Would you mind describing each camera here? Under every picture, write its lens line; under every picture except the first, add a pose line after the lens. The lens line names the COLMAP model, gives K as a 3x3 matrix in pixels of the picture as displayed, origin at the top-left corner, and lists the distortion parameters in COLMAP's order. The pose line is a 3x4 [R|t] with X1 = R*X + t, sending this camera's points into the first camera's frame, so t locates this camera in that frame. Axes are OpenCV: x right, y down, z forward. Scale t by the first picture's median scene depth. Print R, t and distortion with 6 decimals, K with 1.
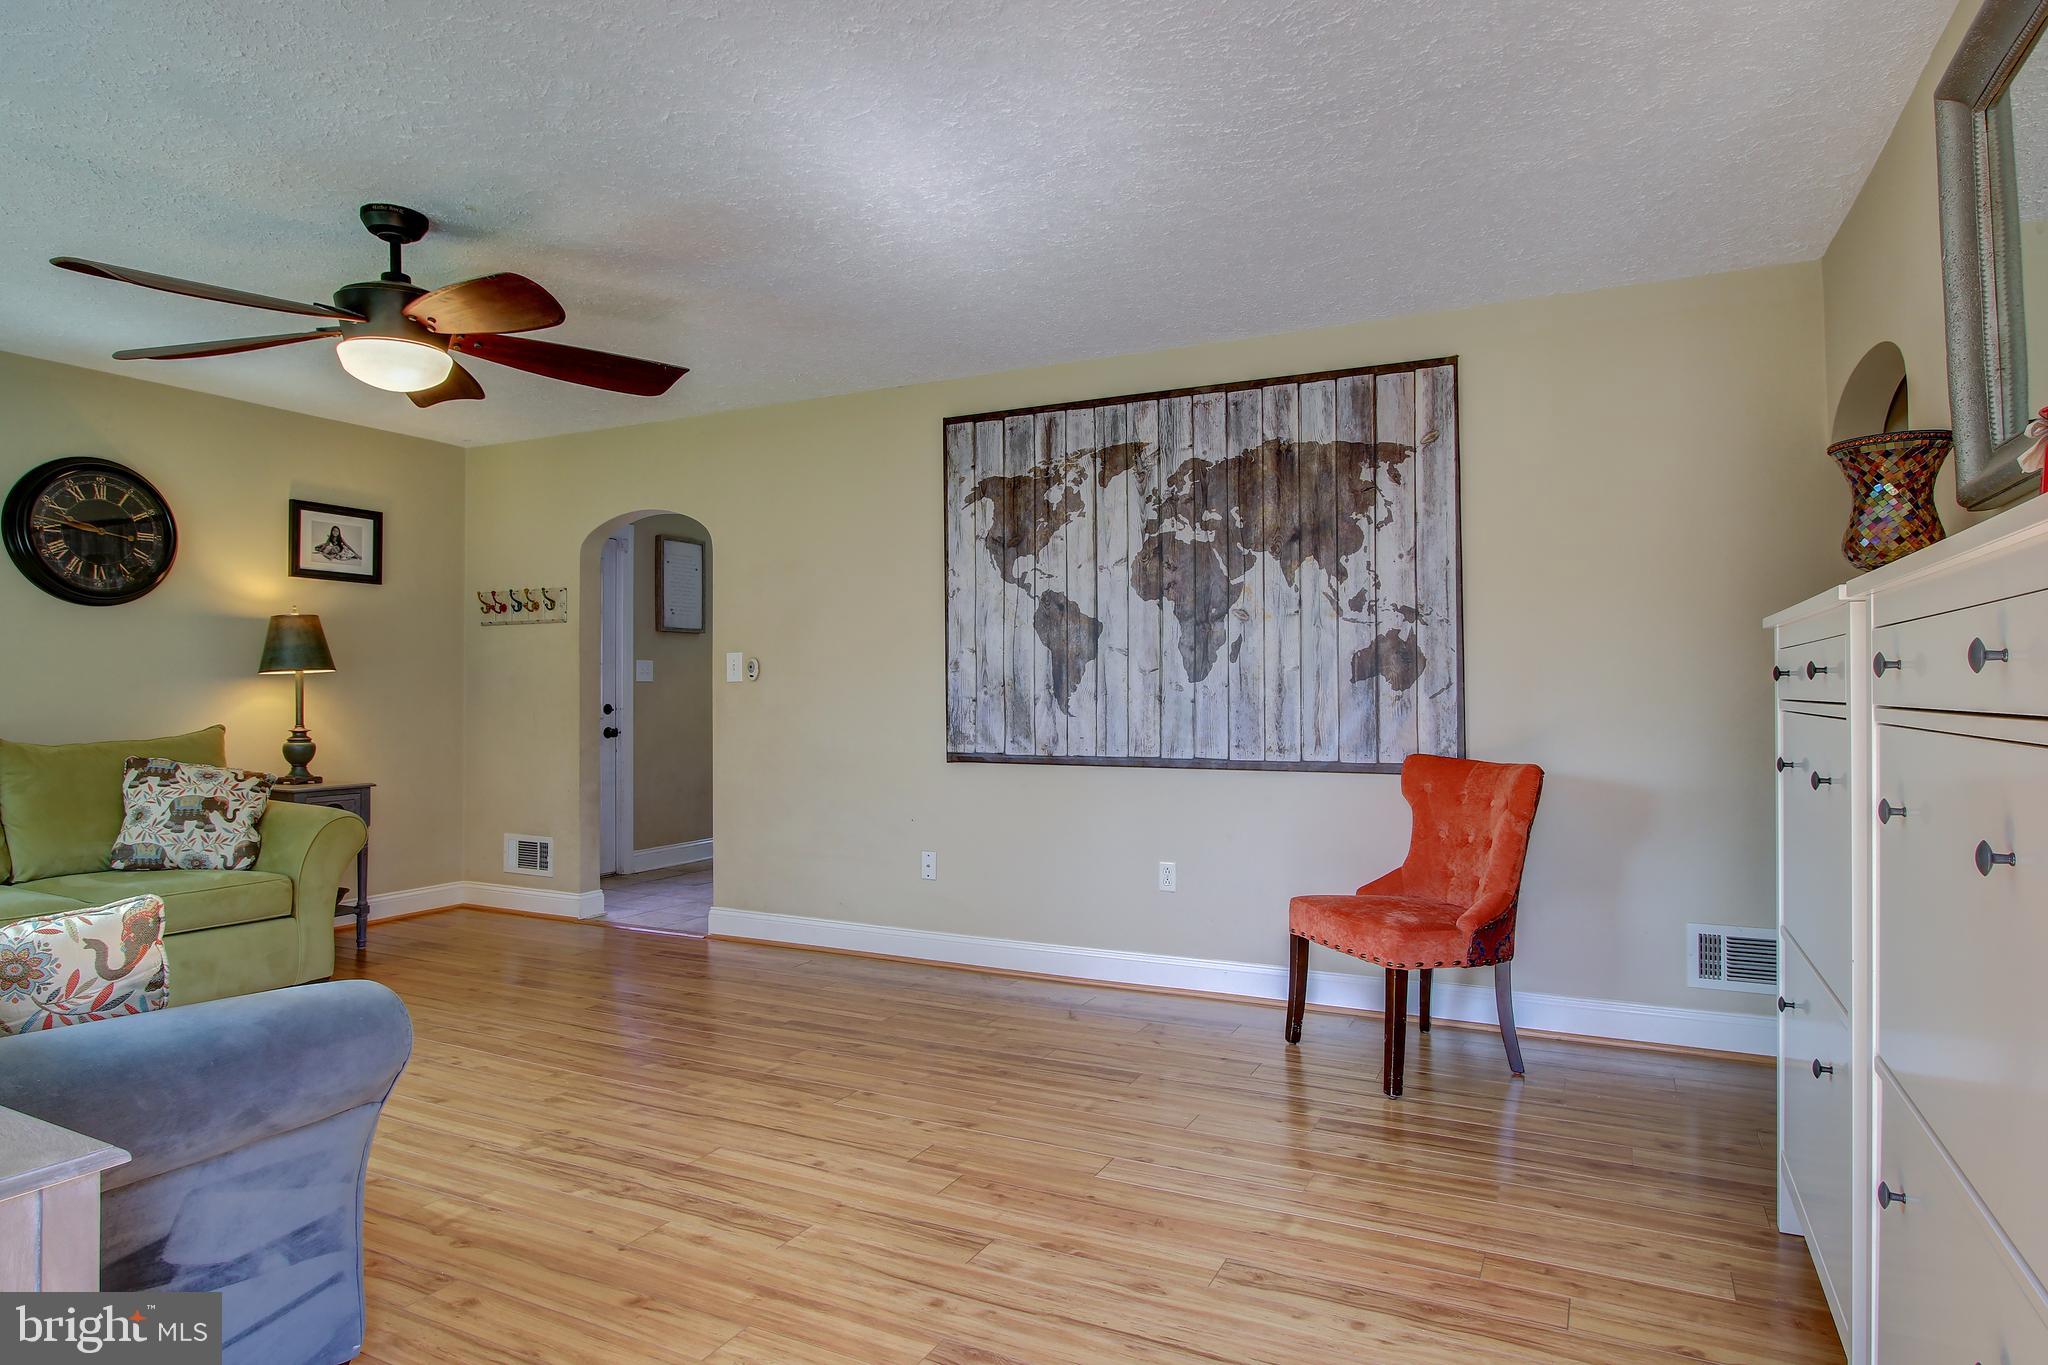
lens RADIAL K [[1139.4, 0, 1077.8], [0, 1139.4, 678.5], [0, 0, 1]] dist [-0.032761, 0.017322]
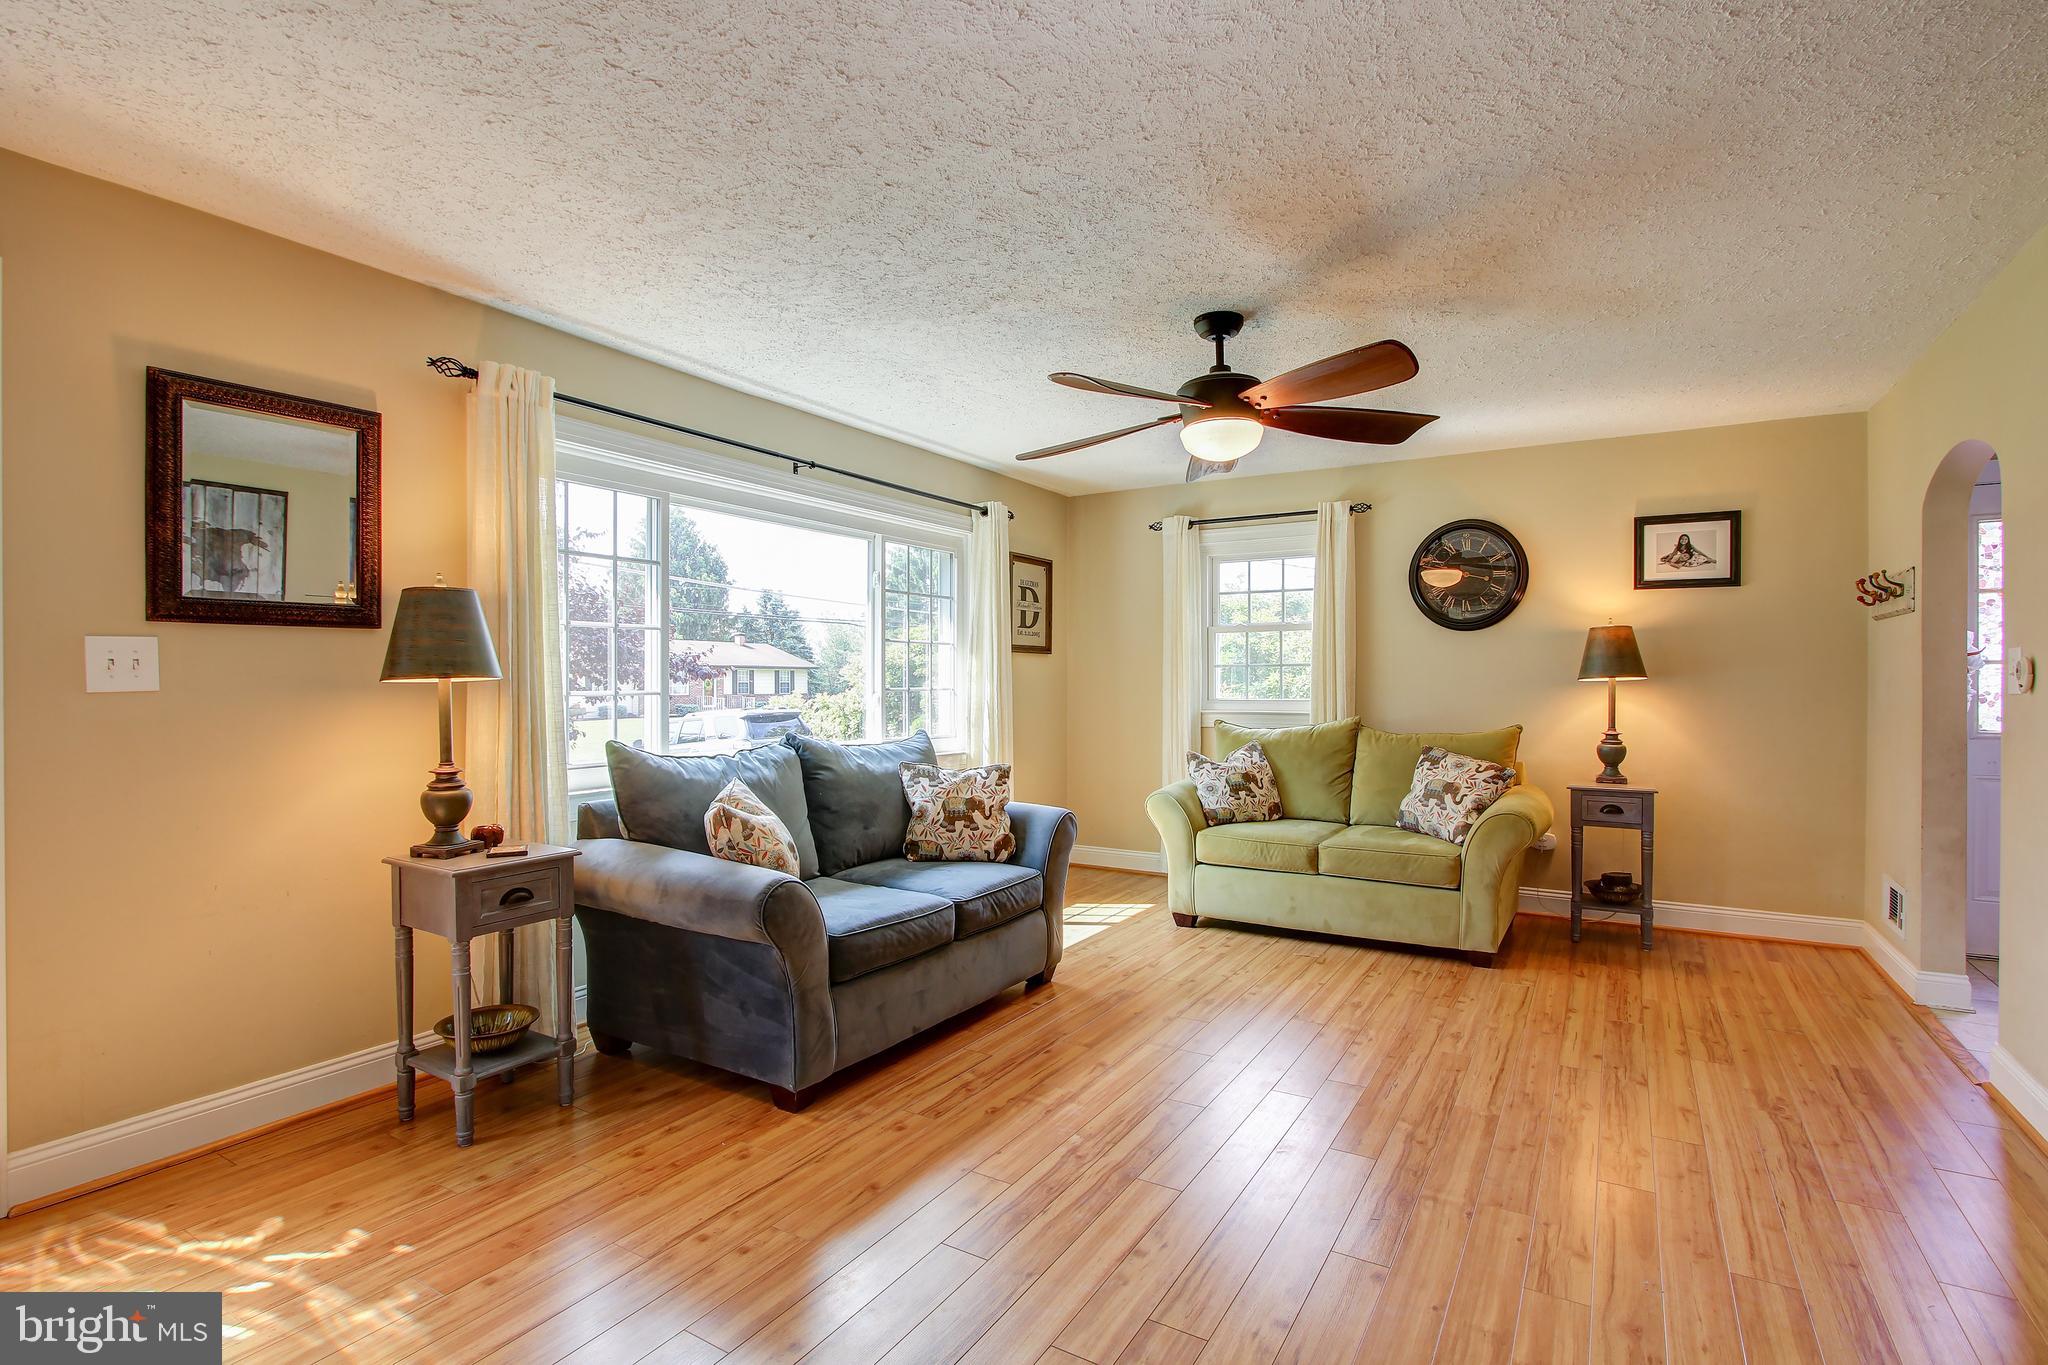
lens RADIAL K [[990.3, 0, 1068.9], [0, 990.3, 690.5], [0, 0, 1]] dist [-0.023401, 0.000509]
pose [[-0.101073, 0.012522, -0.994800, 0.332787], [0.010457, 0.999879, 0.011524, -0.012508], [0.994824, -0.009238, -0.101192, 0.640560]]
